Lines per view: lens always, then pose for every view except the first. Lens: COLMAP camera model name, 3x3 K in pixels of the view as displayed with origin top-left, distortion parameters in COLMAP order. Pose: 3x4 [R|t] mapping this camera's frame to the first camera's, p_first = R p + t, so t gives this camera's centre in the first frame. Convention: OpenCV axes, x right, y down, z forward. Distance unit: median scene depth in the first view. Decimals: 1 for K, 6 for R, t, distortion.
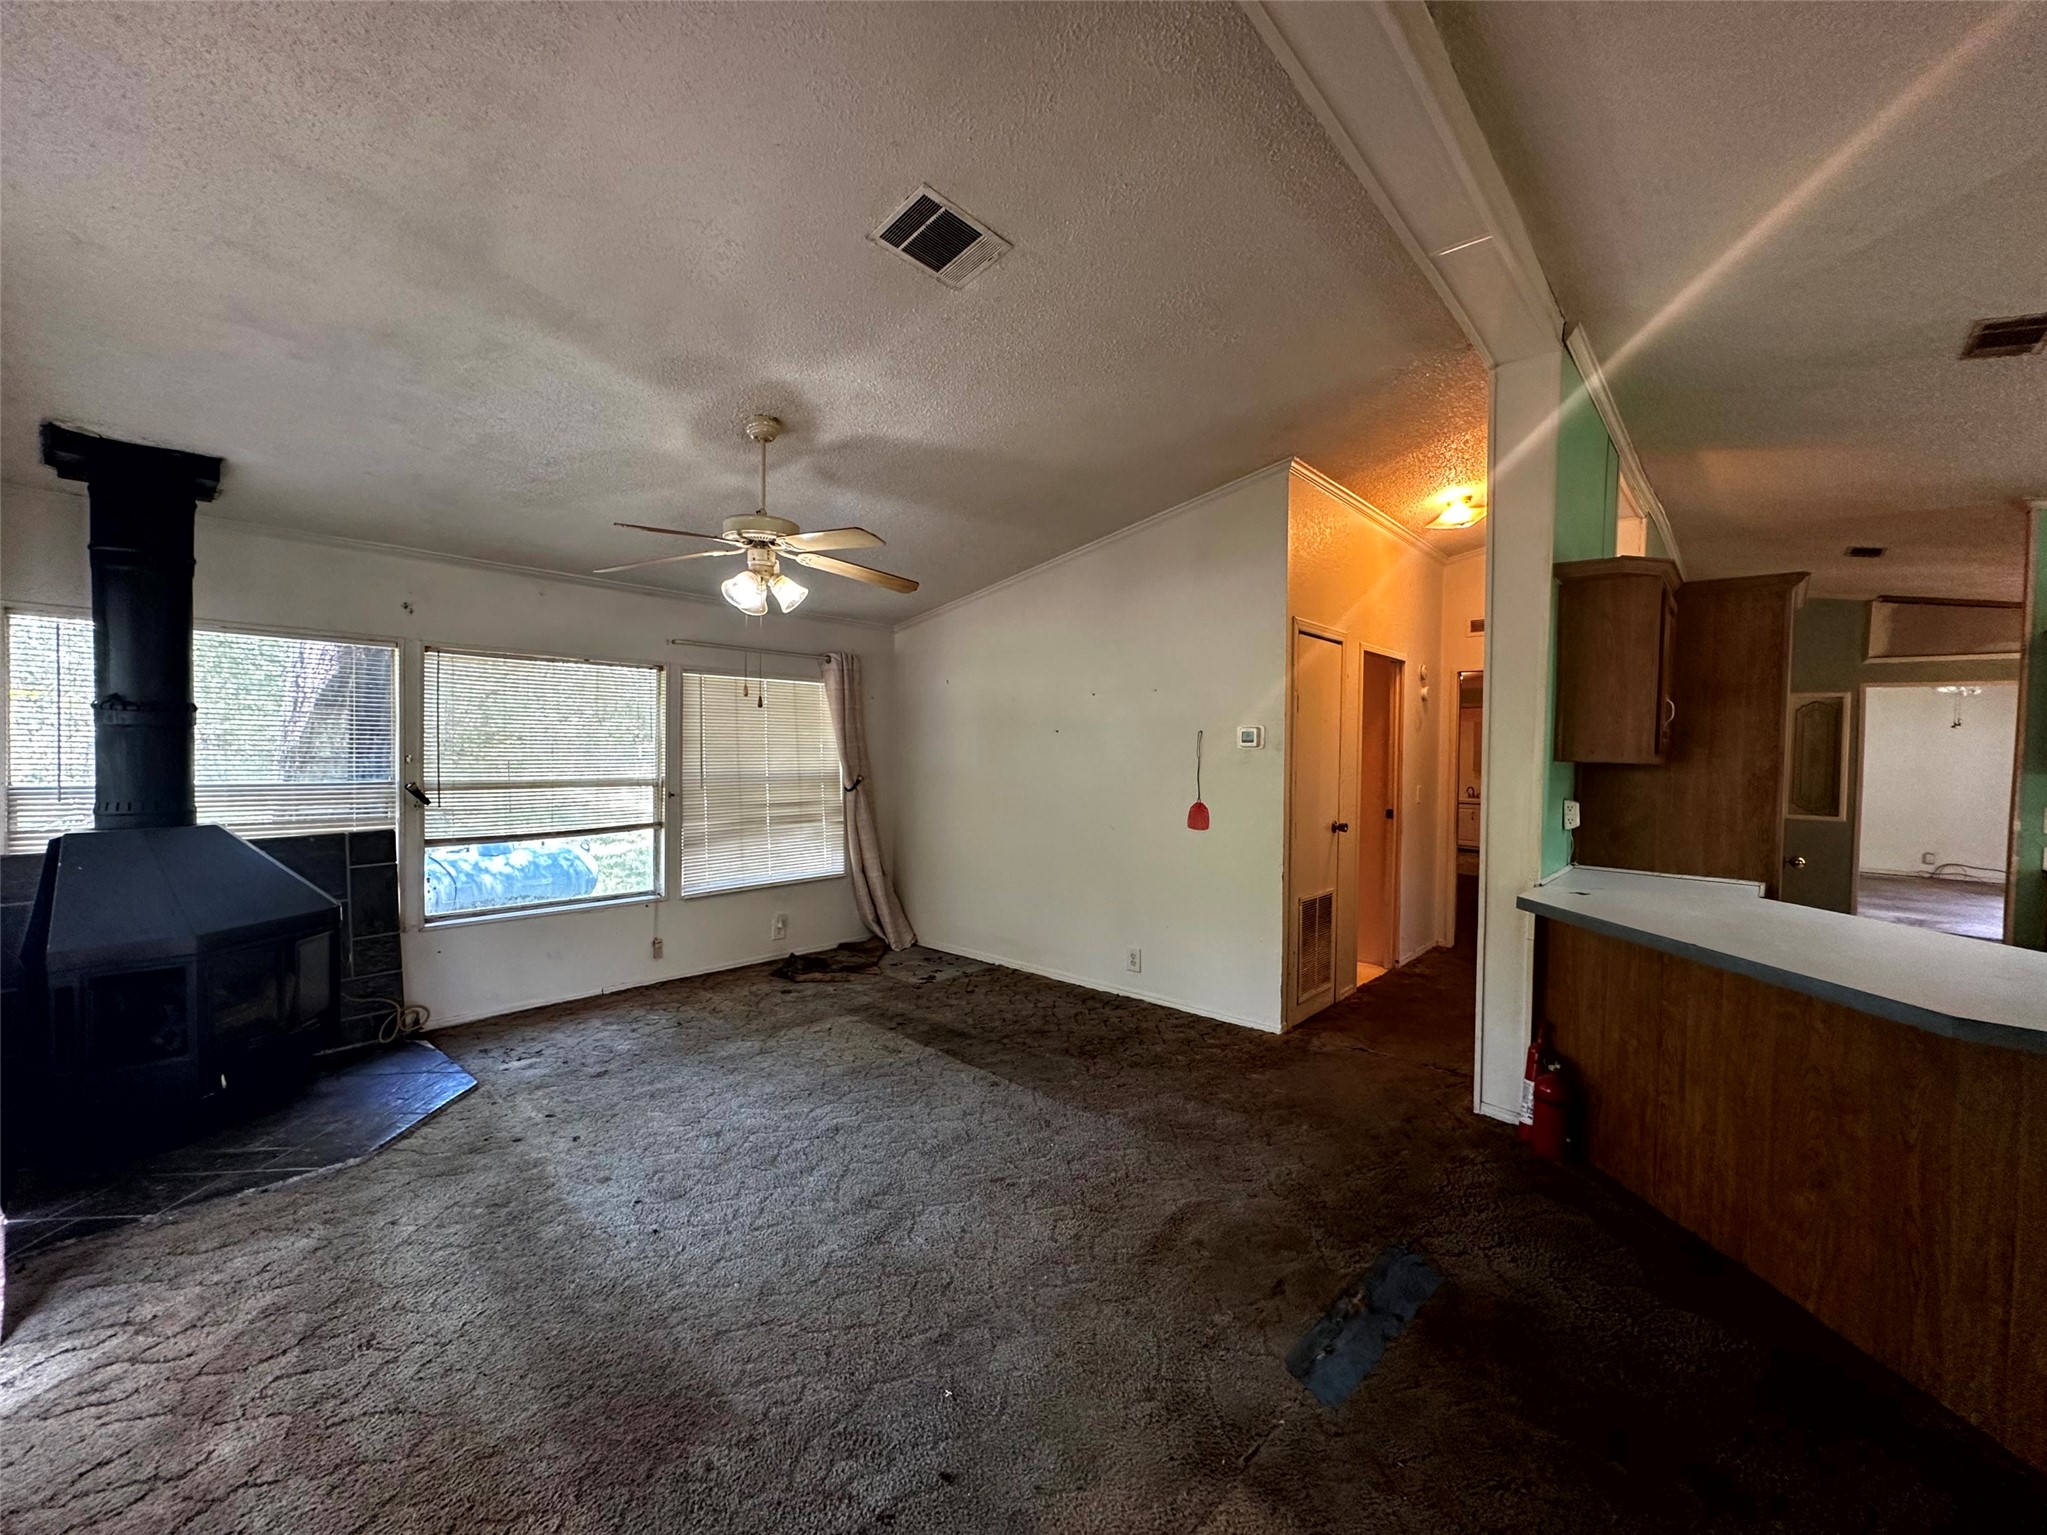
lens RADIAL K [[813.9, 0, 1018.7], [0, 813.9, 767.2], [0, 0, 1]] dist [-0.002203, -0.000116]
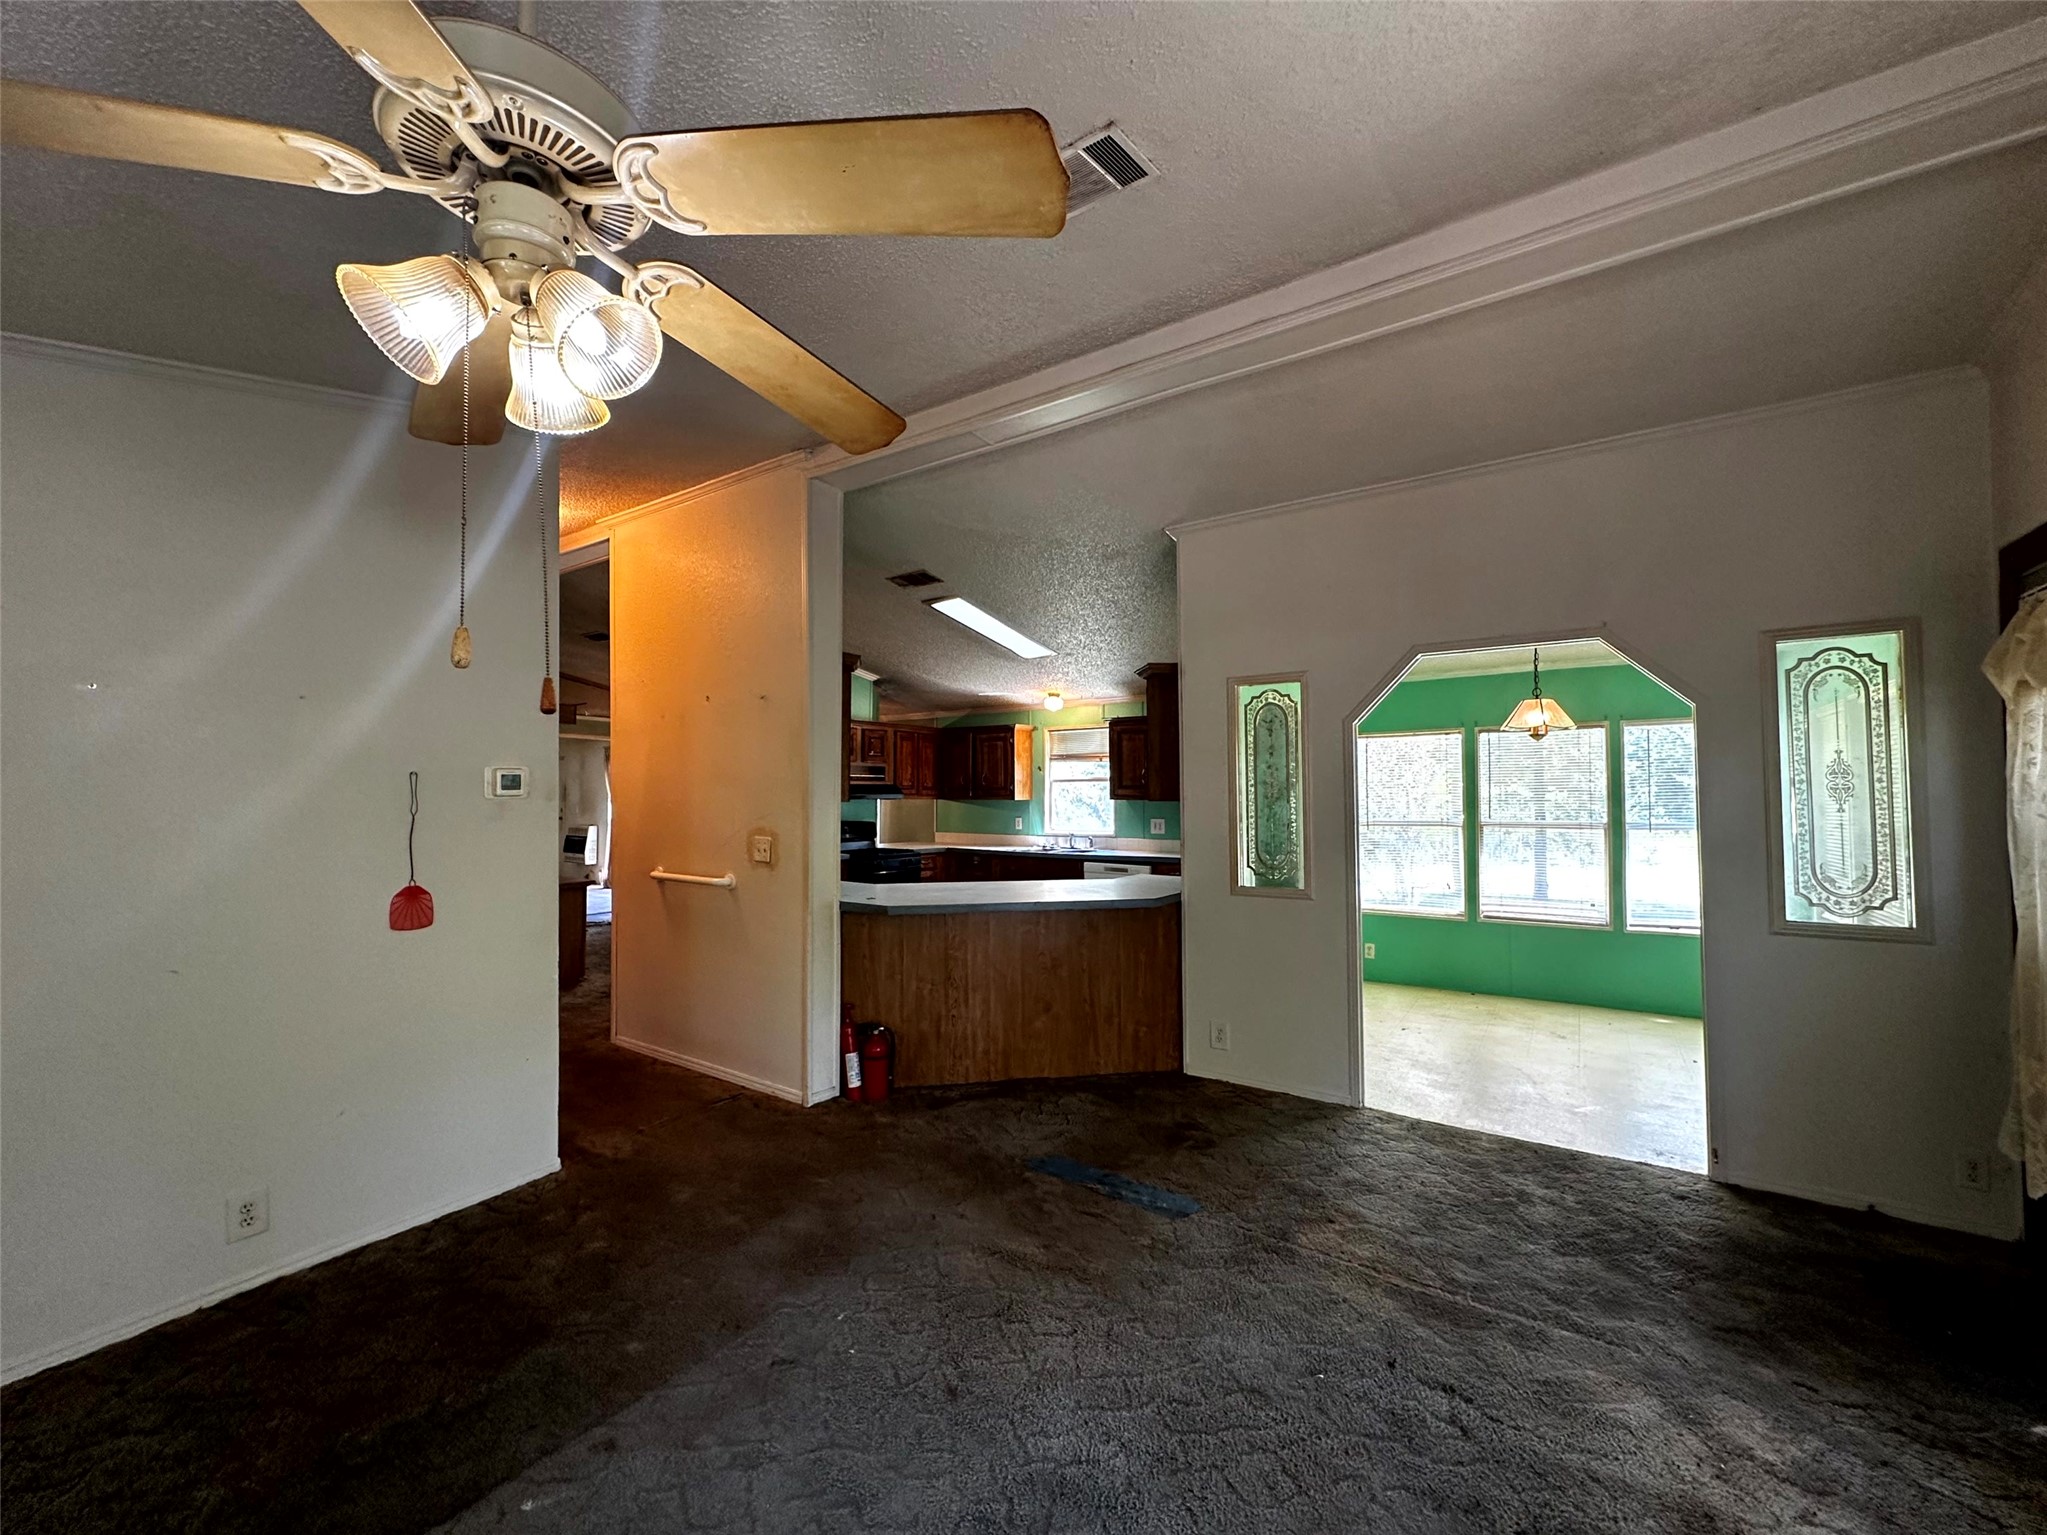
lens RADIAL K [[813.9, 0, 1018.7], [0, 813.9, 767.2], [0, 0, 1]] dist [-0.002203, -0.000116]
pose [[-0.138214, 0.010235, 0.990349, -0.726158], [0.022199, 0.999727, -0.007234, -0.052056], [-0.990154, 0.020985, -0.138404, 0.970377]]
